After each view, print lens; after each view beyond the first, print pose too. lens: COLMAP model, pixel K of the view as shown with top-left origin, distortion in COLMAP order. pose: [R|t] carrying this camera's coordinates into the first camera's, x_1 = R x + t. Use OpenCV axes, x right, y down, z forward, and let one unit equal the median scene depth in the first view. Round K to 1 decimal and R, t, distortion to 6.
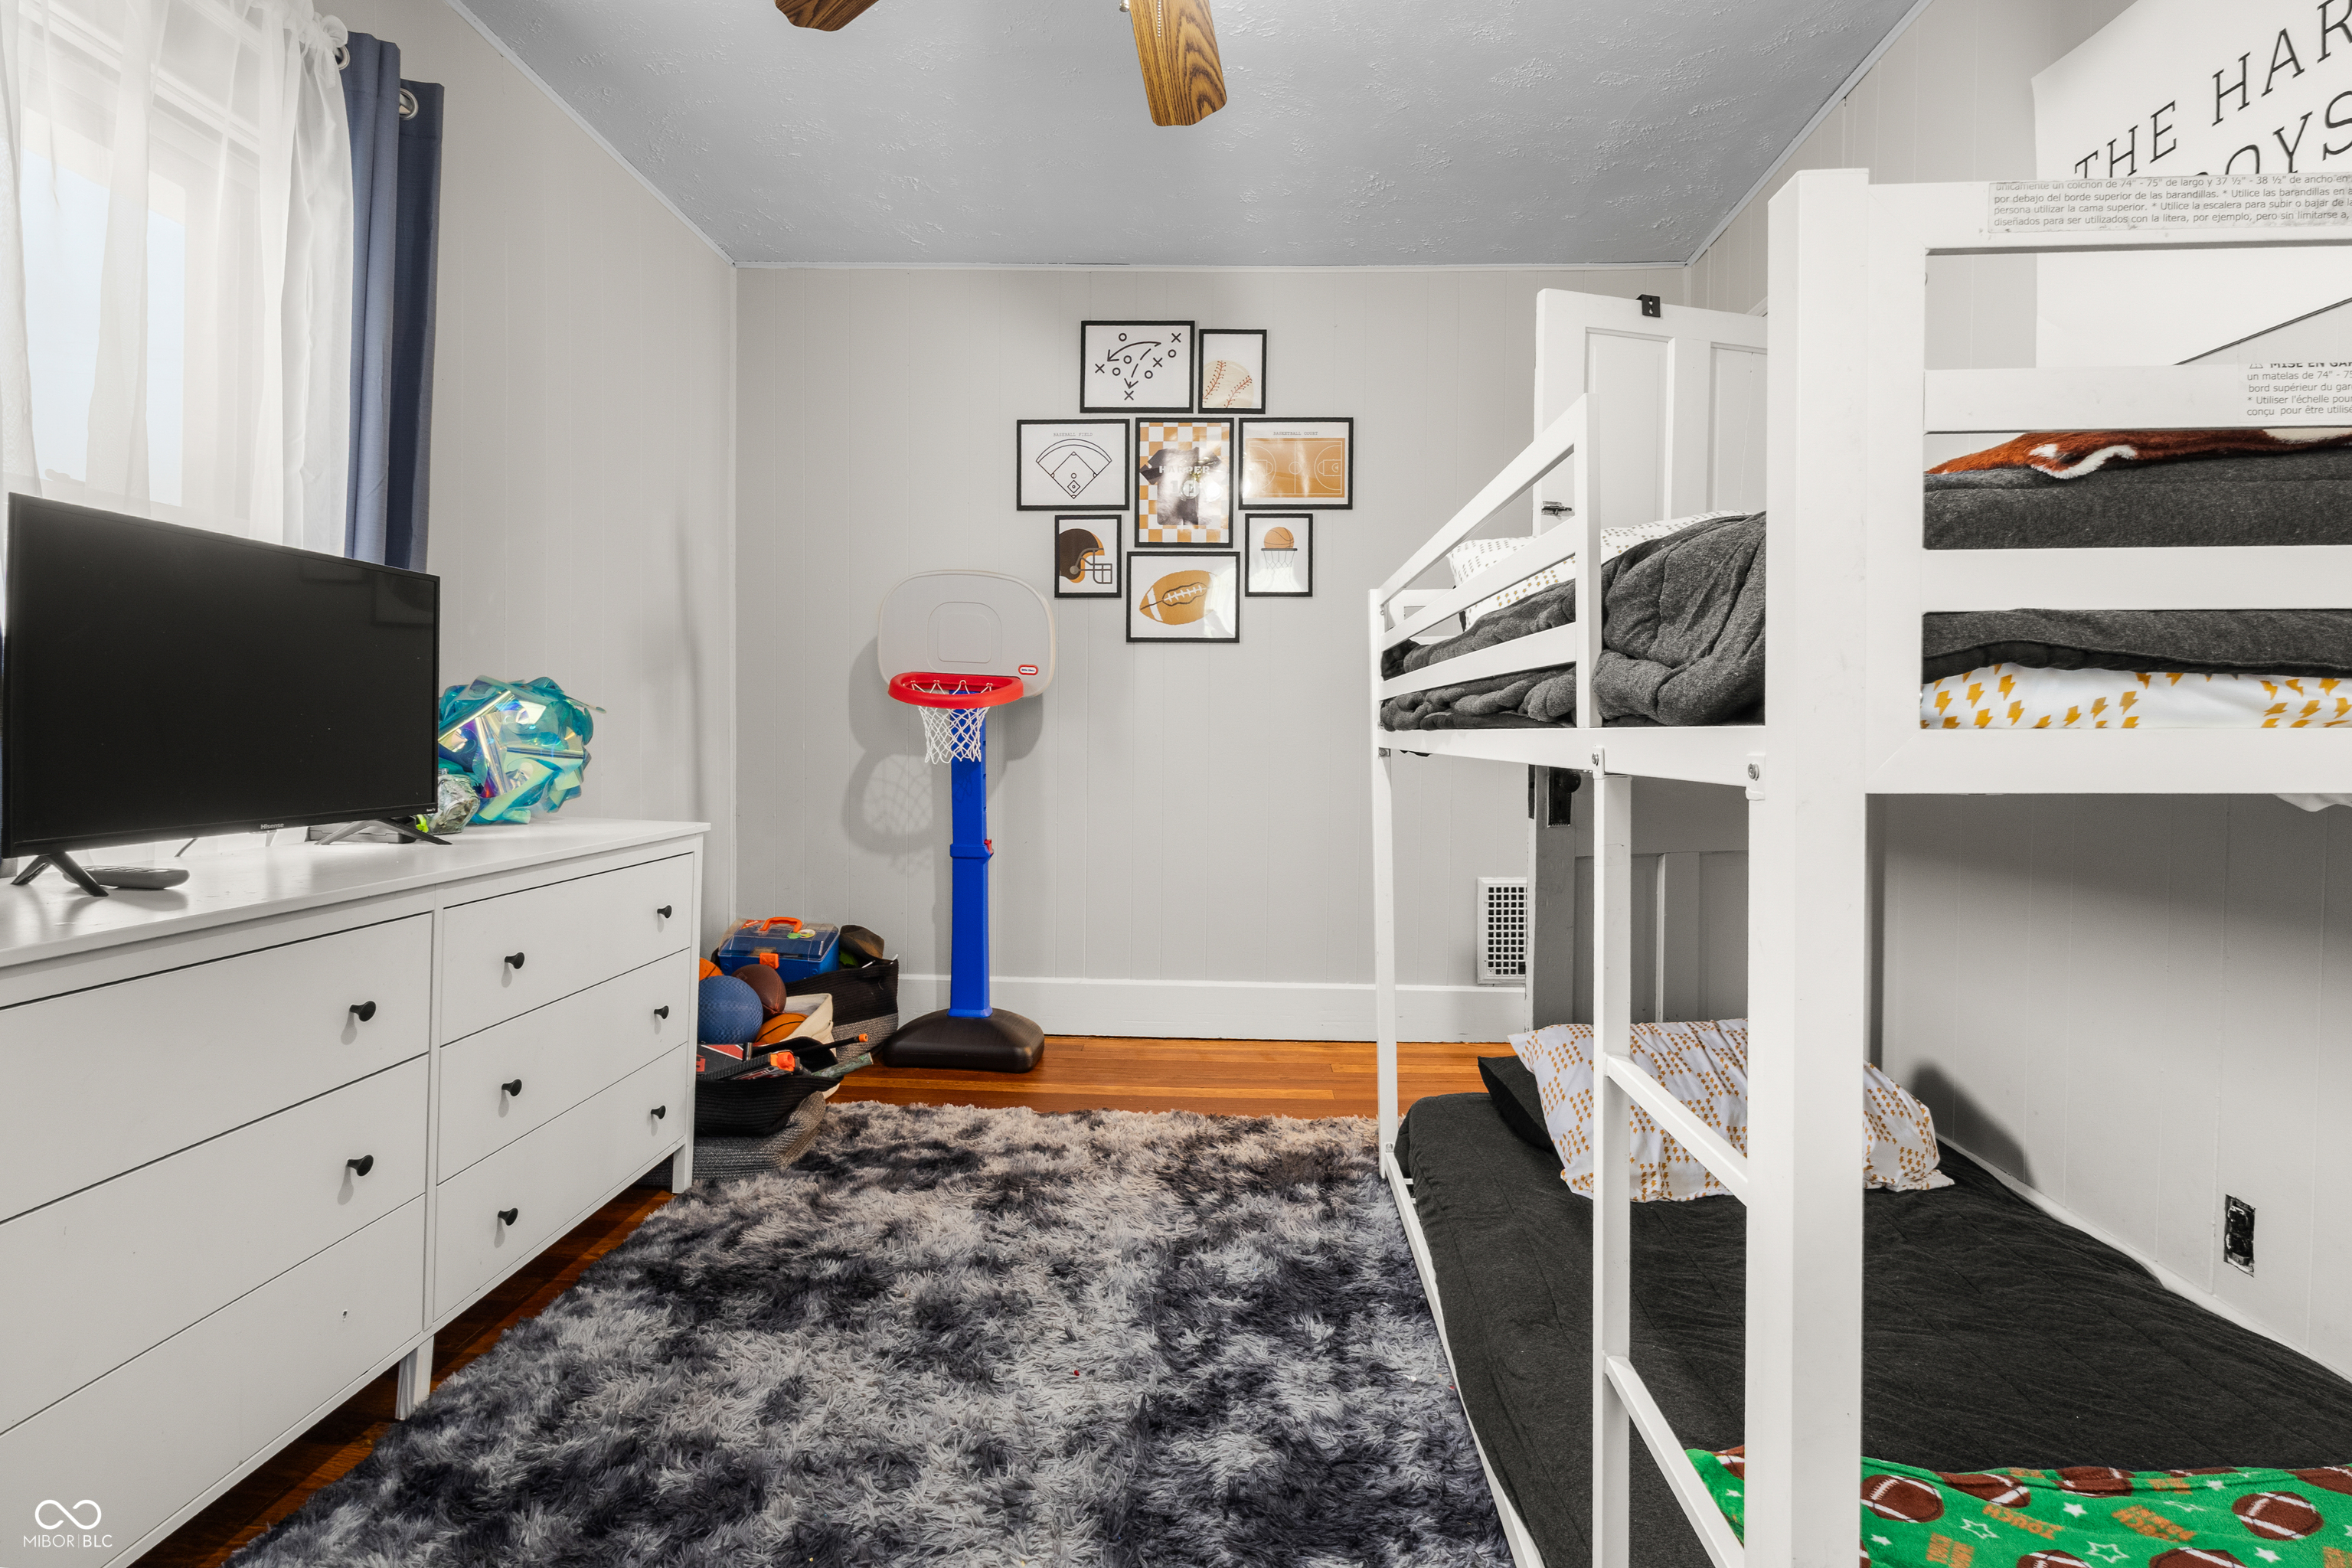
lens RADIAL K [[1089.4, 0, 1177.3], [0, 1089.4, 746.5], [0, 0, 1]] dist [-0.000191, -0.000247]
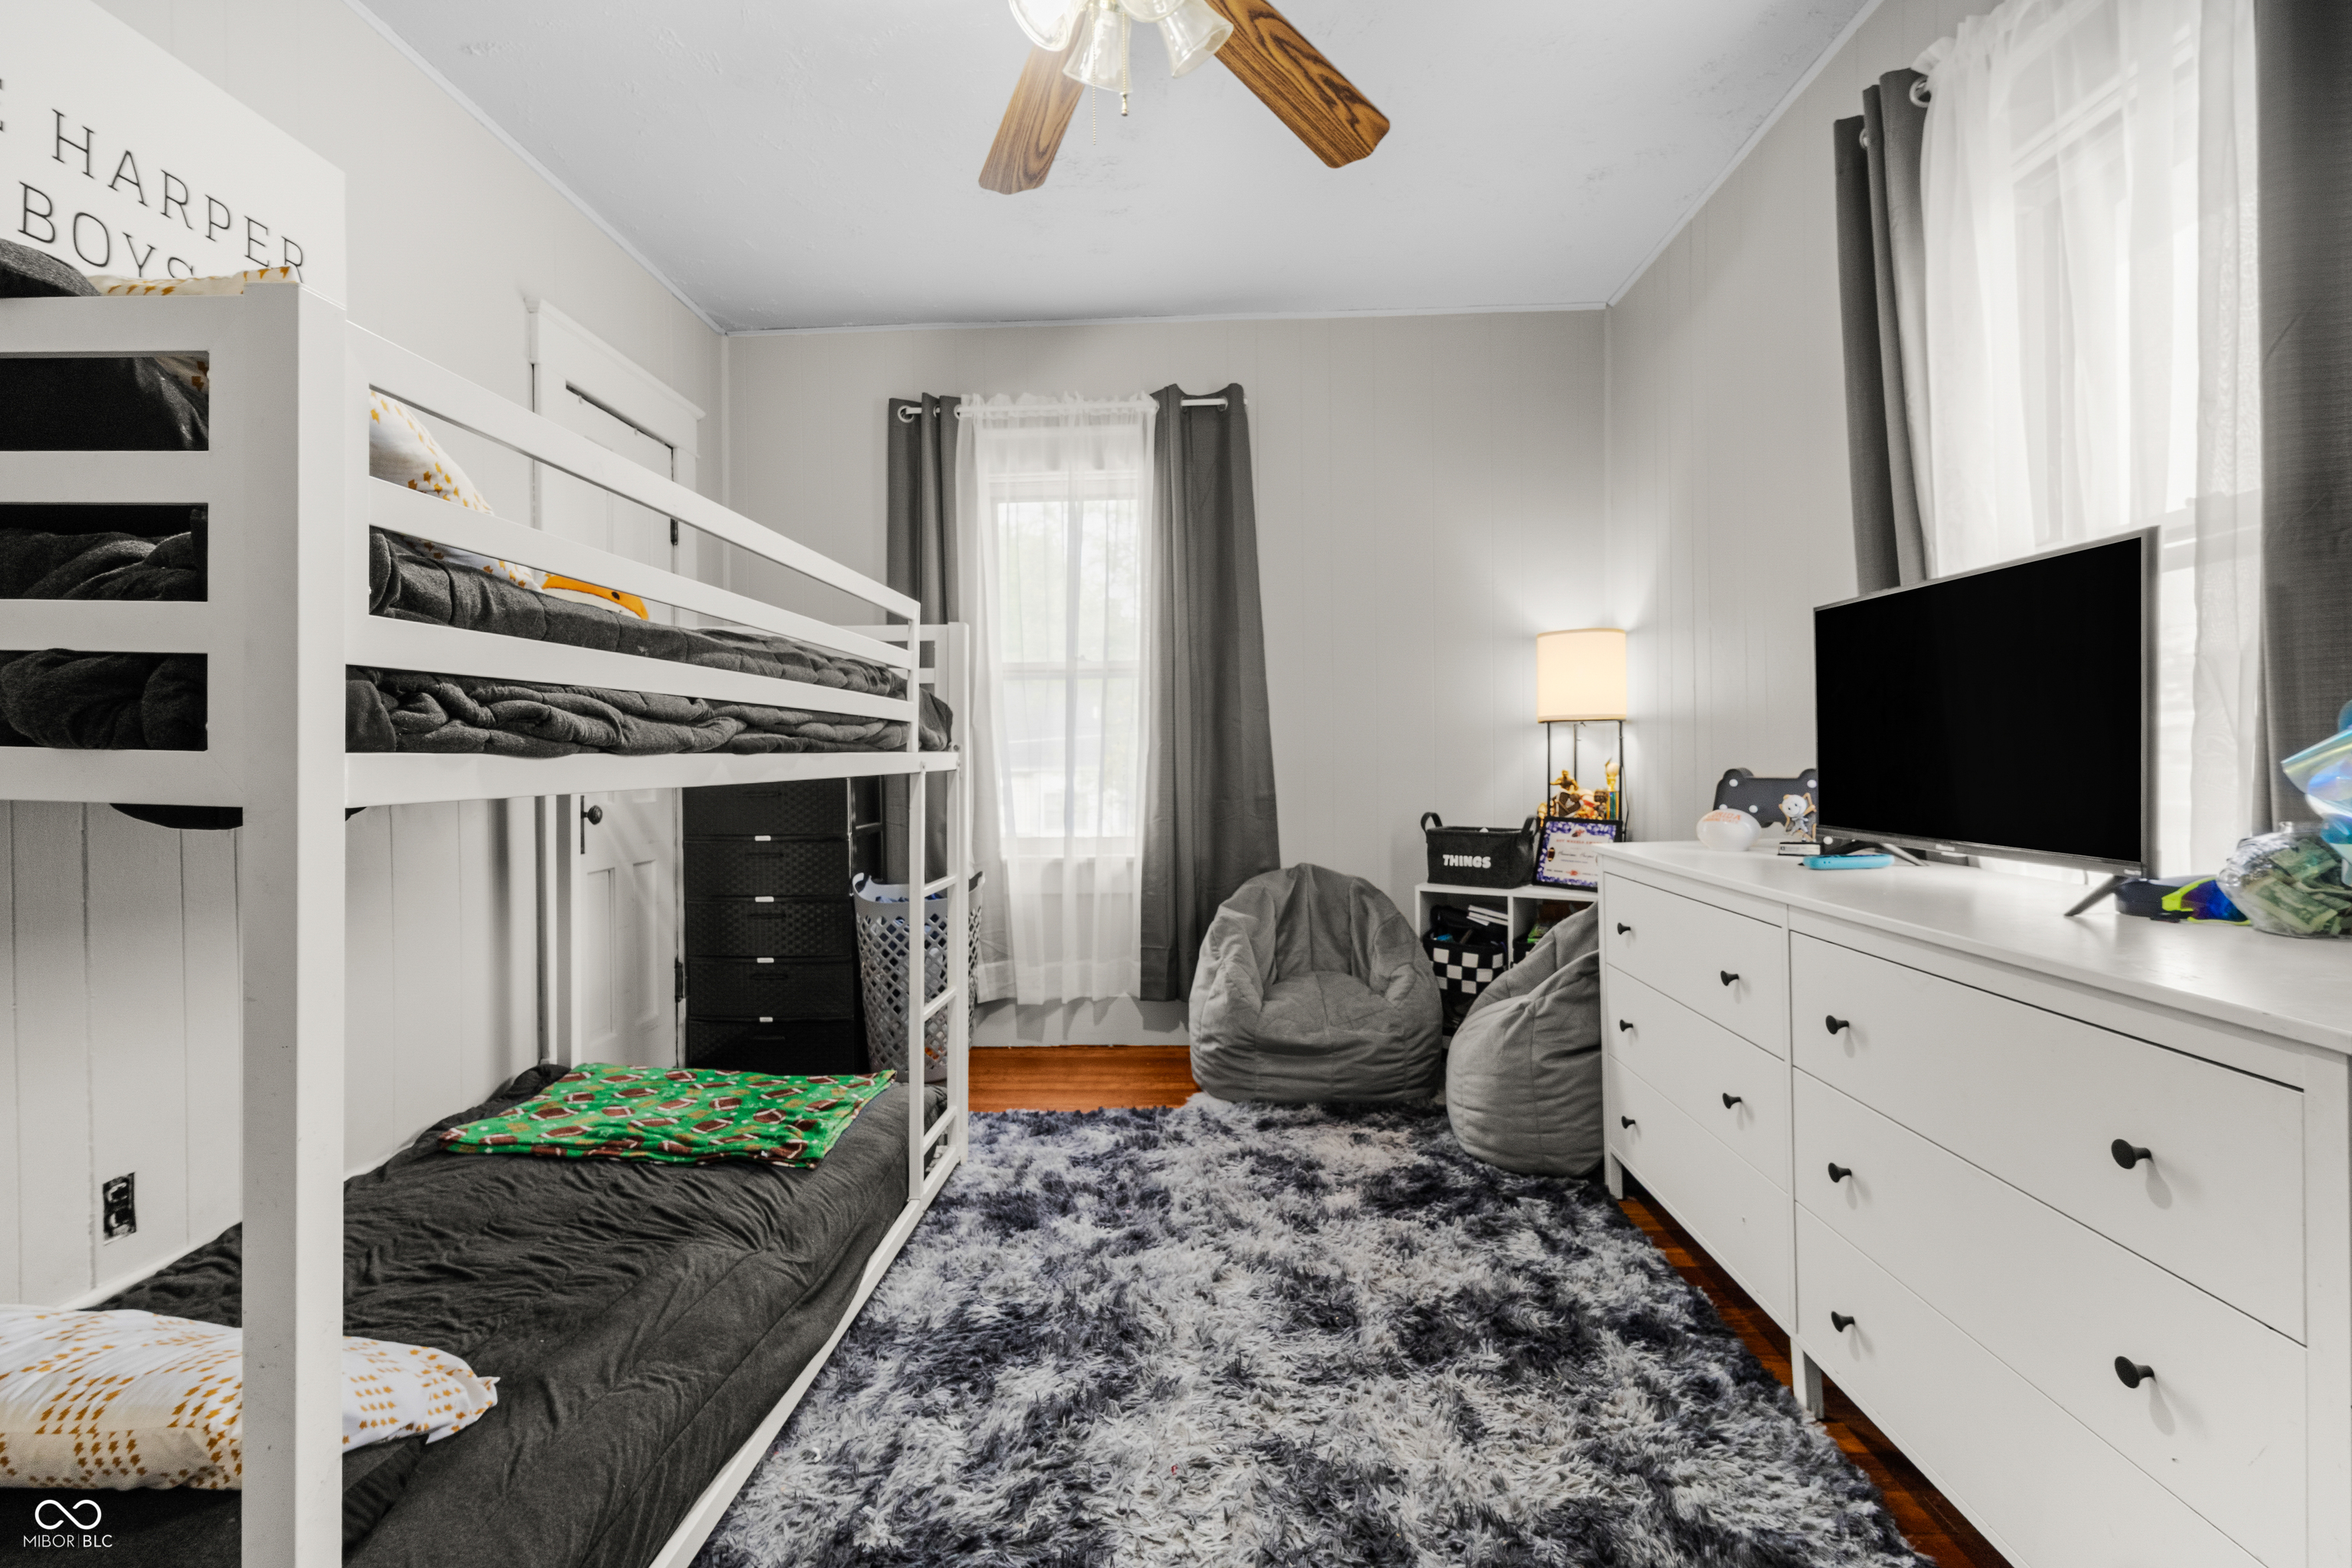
lens RADIAL K [[1089.4, 0, 1177.3], [0, 1089.4, 746.5], [0, 0, 1]] dist [-0.000191, -0.000247]
pose [[-0.999999, -0.000194, -0.001216, -0.097494], [-0.000198, 0.999994, 0.003400, -0.025450], [0.001215, 0.003400, -0.999993, 2.052742]]
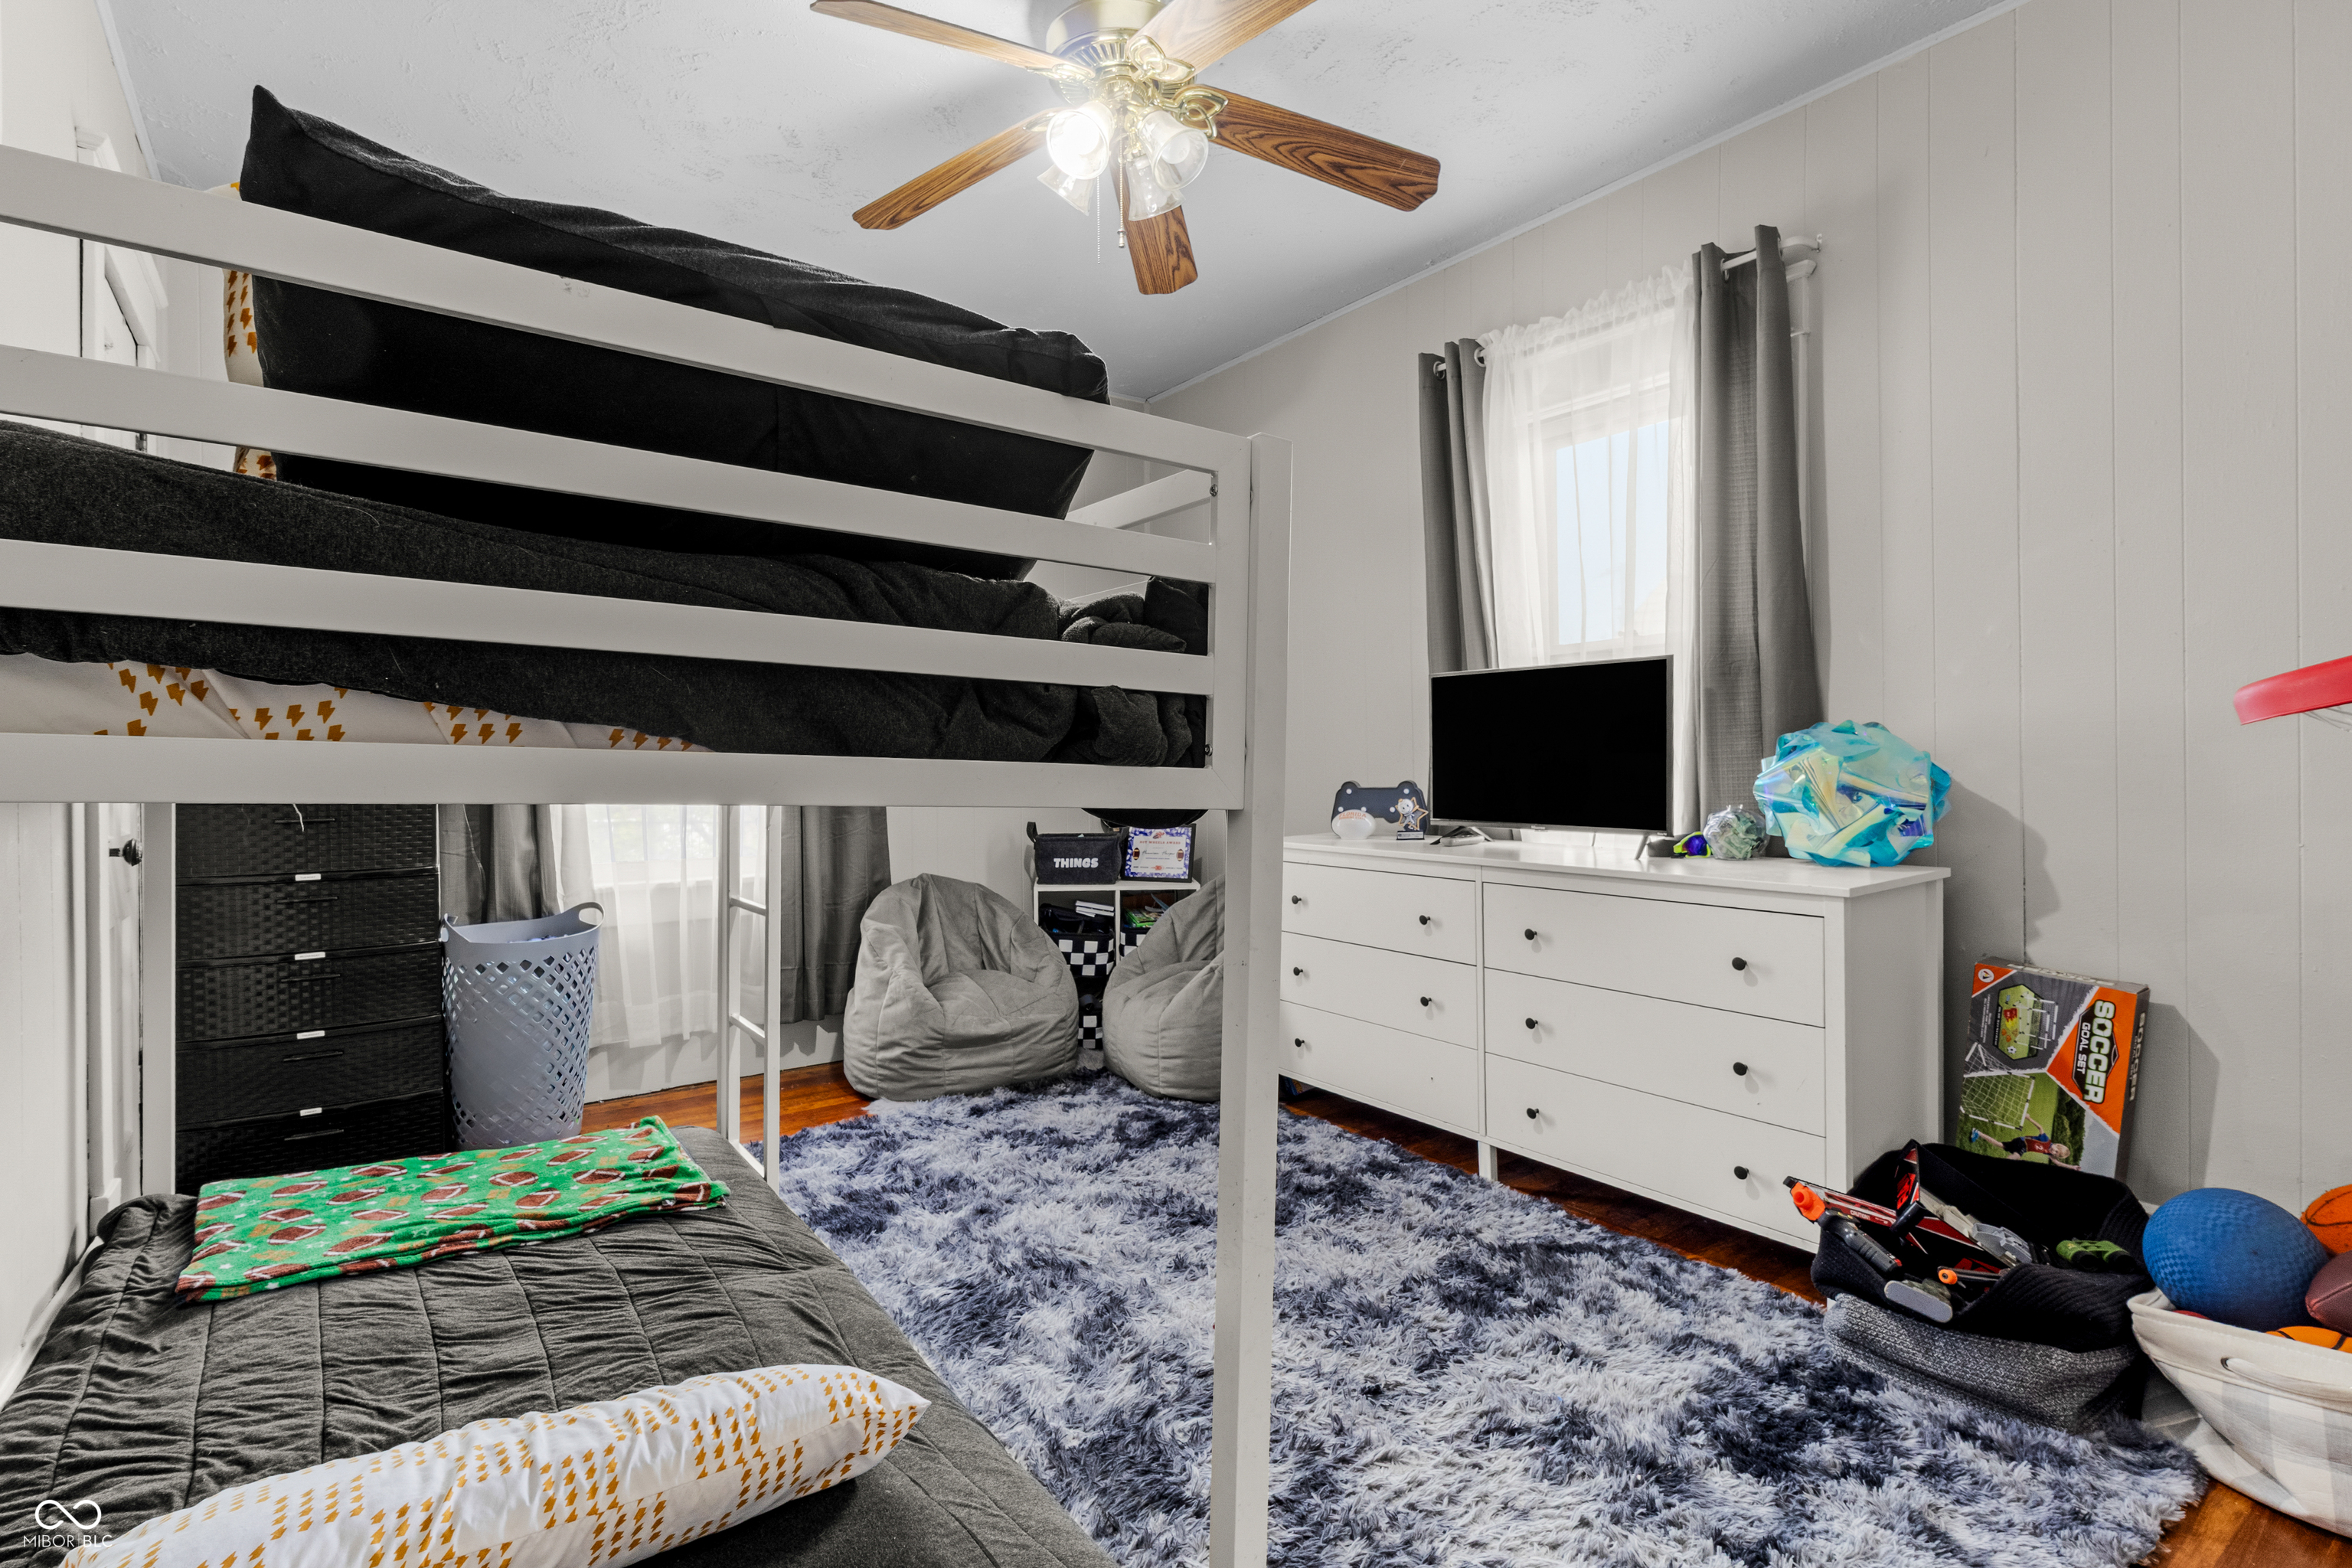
lens RADIAL K [[1132.5, 0, 1179.3], [0, 1132.5, 739.6], [0, 0, 1]] dist [0.000479, 0.000153]
pose [[-0.786356, -0.019617, -0.617462, 0.750234], [-0.009680, 0.999764, -0.019436, -0.025239], [0.617698, -0.009306, -0.786361, 2.085094]]
